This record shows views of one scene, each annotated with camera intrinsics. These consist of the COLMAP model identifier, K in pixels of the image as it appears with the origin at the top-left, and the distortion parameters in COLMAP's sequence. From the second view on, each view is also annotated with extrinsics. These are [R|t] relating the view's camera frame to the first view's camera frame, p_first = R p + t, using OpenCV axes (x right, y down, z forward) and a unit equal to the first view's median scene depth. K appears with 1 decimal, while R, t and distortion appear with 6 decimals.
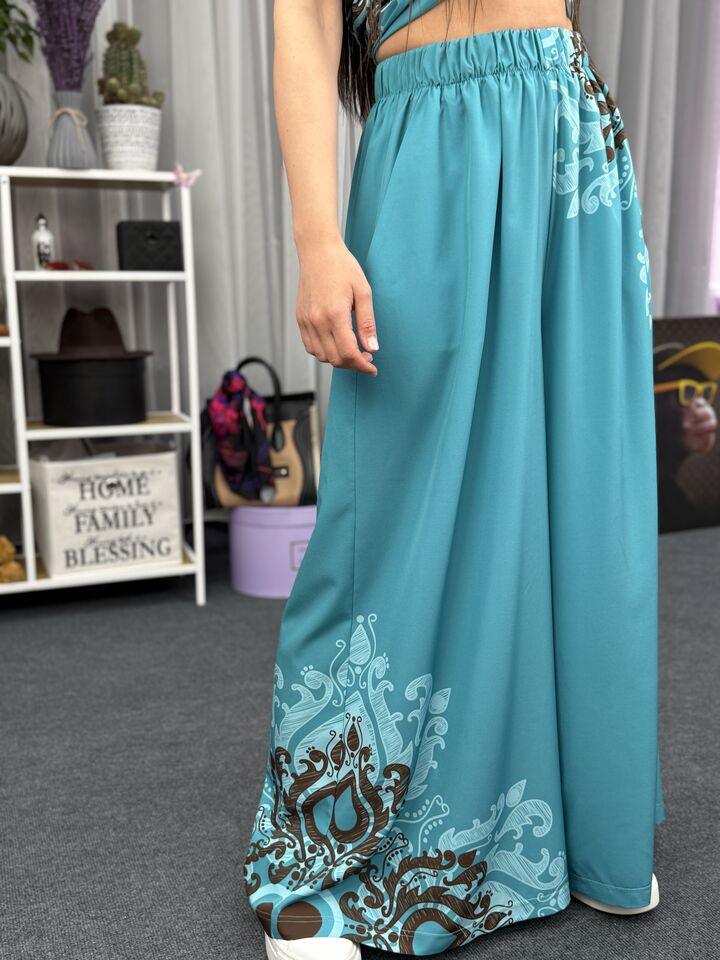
lens RADIAL K [[1017.6, 0, 357.2], [0, 1017.6, 483.9], [0, 0, 1]] dist [0.210582, -0.492528]
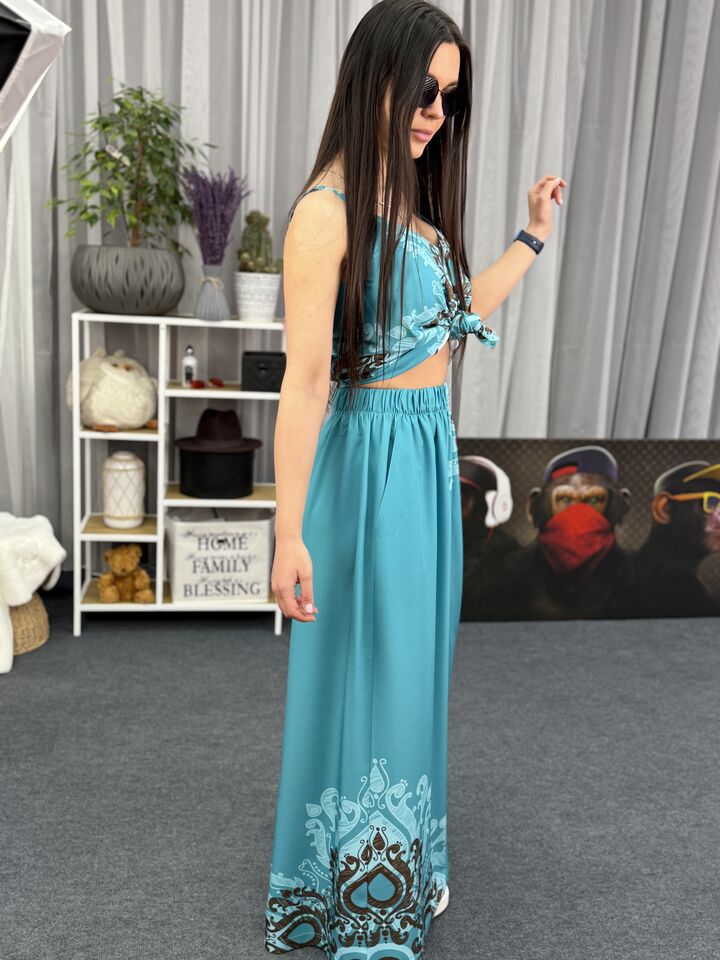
lens RADIAL K [[1017.6, 0, 357.2], [0, 1017.6, 483.9], [0, 0, 1]] dist [0.210582, -0.492528]
pose [[0.974320, 0.103608, -0.199916, 0.219284], [-0.098233, 0.994488, 0.036650, -0.153604], [0.202611, -0.016070, 0.979127, -0.320481]]
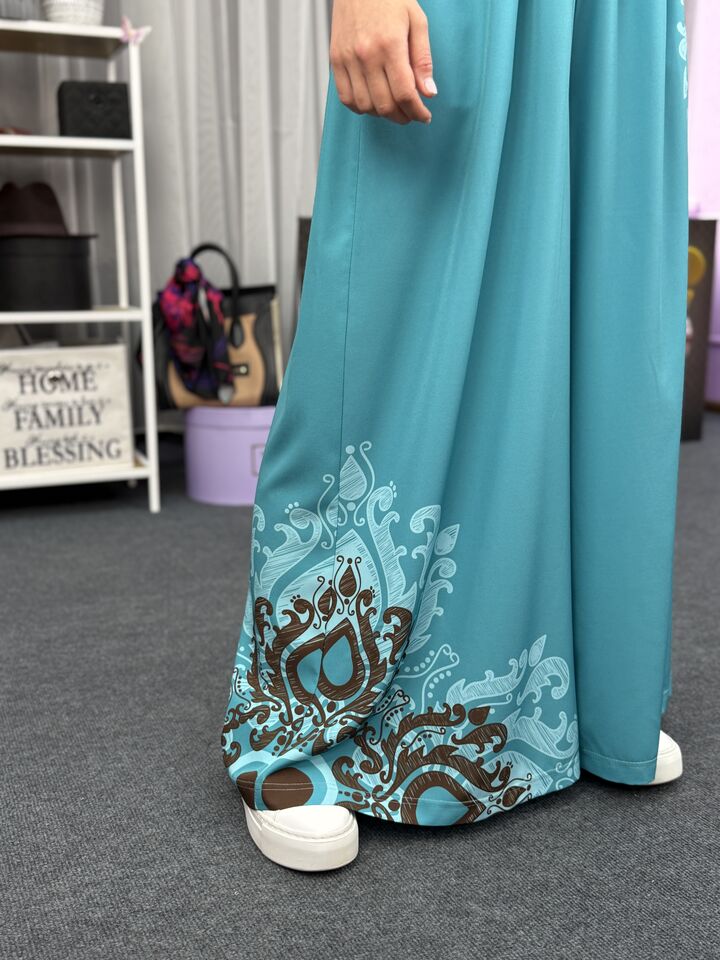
lens RADIAL K [[1017.6, 0, 357.2], [0, 1017.6, 483.9], [0, 0, 1]] dist [0.210582, -0.492528]
pose [[0.998501, -0.003564, 0.054612, -0.022702], [0.001850, 0.999505, 0.031400, 0.071482], [-0.054696, -0.031252, 0.998014, 0.071783]]
